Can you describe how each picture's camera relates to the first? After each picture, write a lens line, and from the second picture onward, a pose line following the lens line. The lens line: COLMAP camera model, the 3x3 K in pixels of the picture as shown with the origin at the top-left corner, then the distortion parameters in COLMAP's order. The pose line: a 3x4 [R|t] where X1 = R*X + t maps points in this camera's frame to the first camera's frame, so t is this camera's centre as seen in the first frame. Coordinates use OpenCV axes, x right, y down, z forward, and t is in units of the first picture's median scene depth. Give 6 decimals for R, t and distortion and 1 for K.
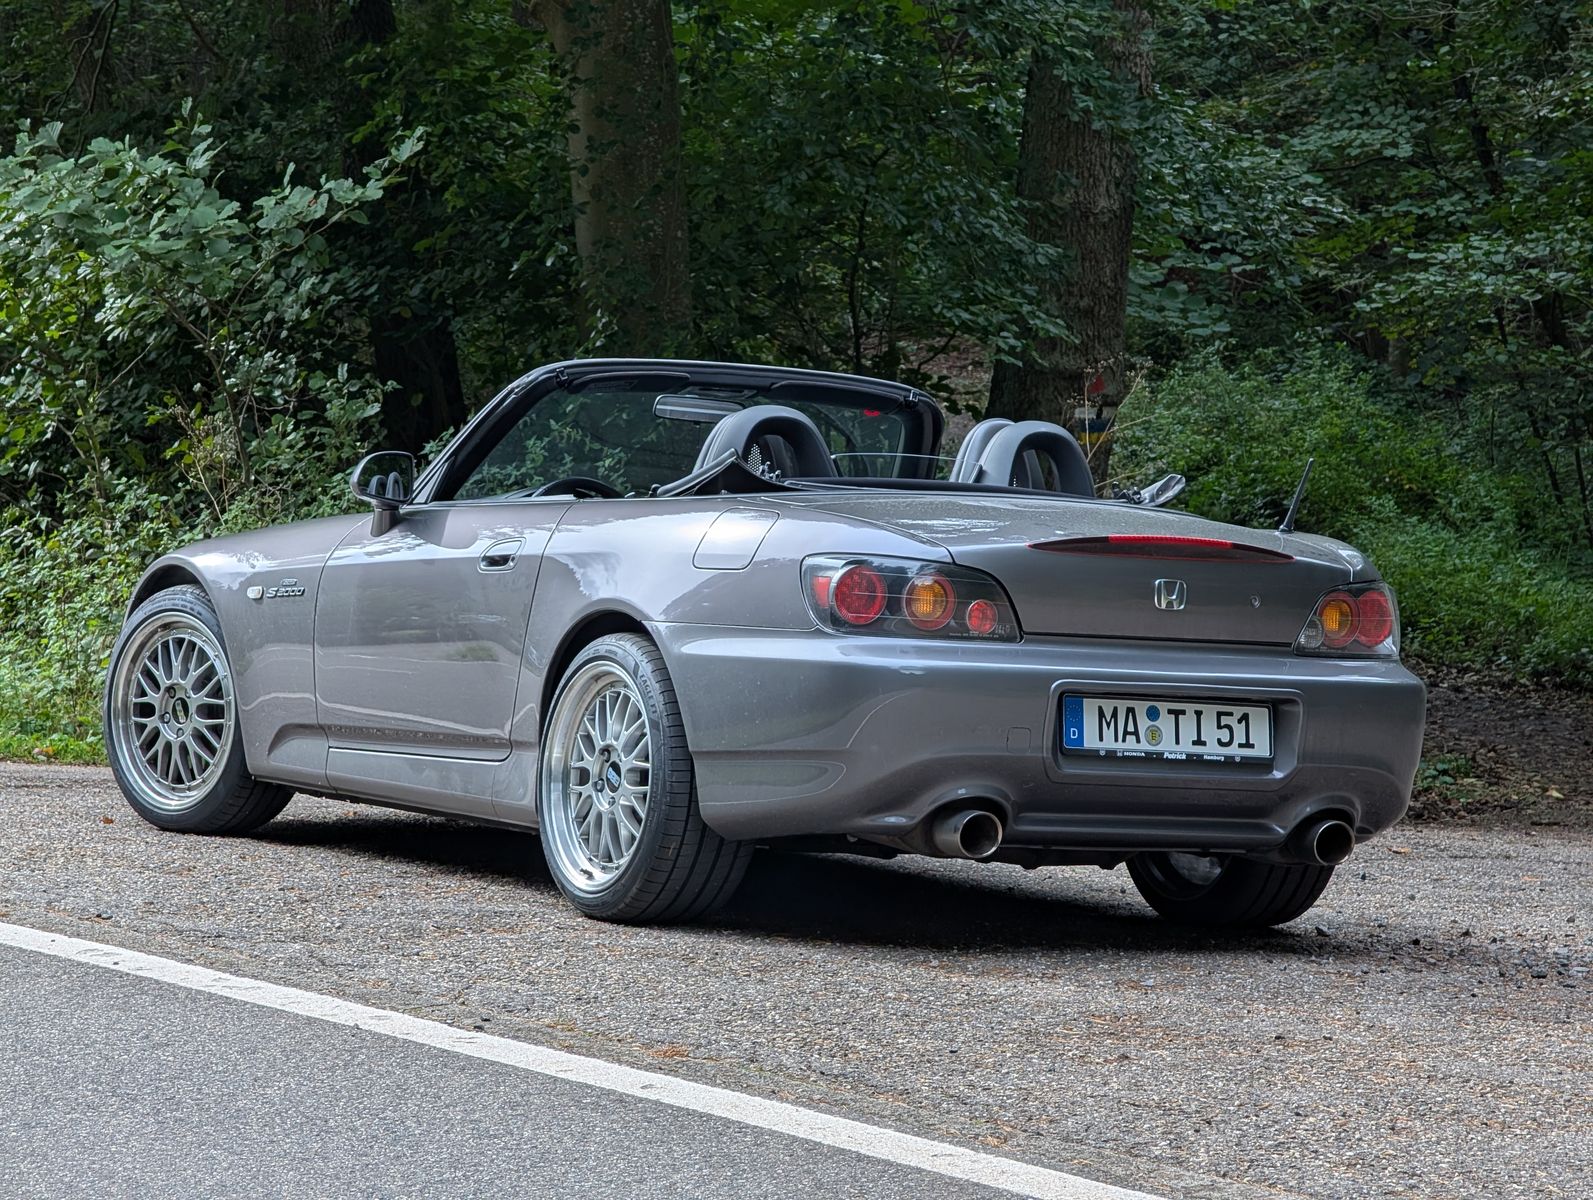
lens RADIAL K [[5549.2, 0, 796.6], [0, 5549.2, 605.5], [0, 0, 1]] dist [0.372295, 0.000000]
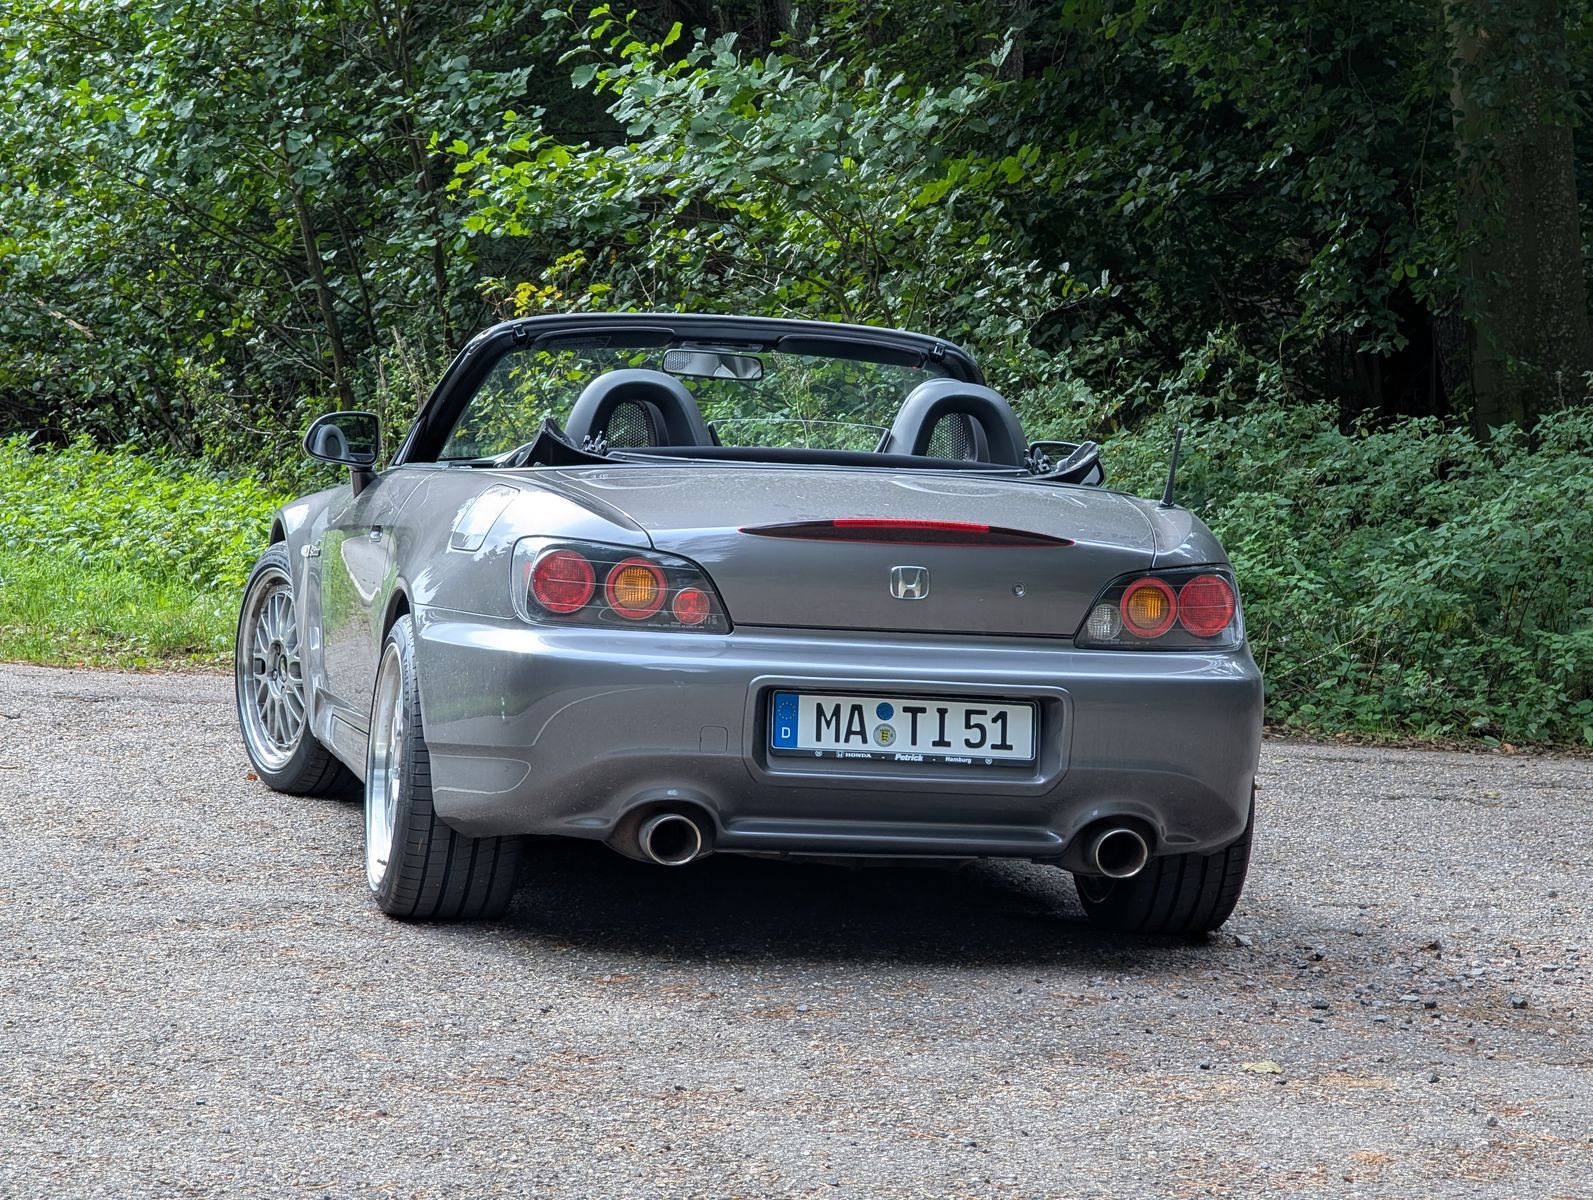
lens RADIAL K [[5549.2, 0, 796.1], [0, 5549.2, 595.9], [0, 0, 1]] dist [0.372295, 0.000000]
pose [[0.952733, 0.011238, -0.303600, 0.329070], [-0.003392, 0.999647, 0.026360, -0.024009], [0.303789, -0.024084, 0.952435, 0.115441]]
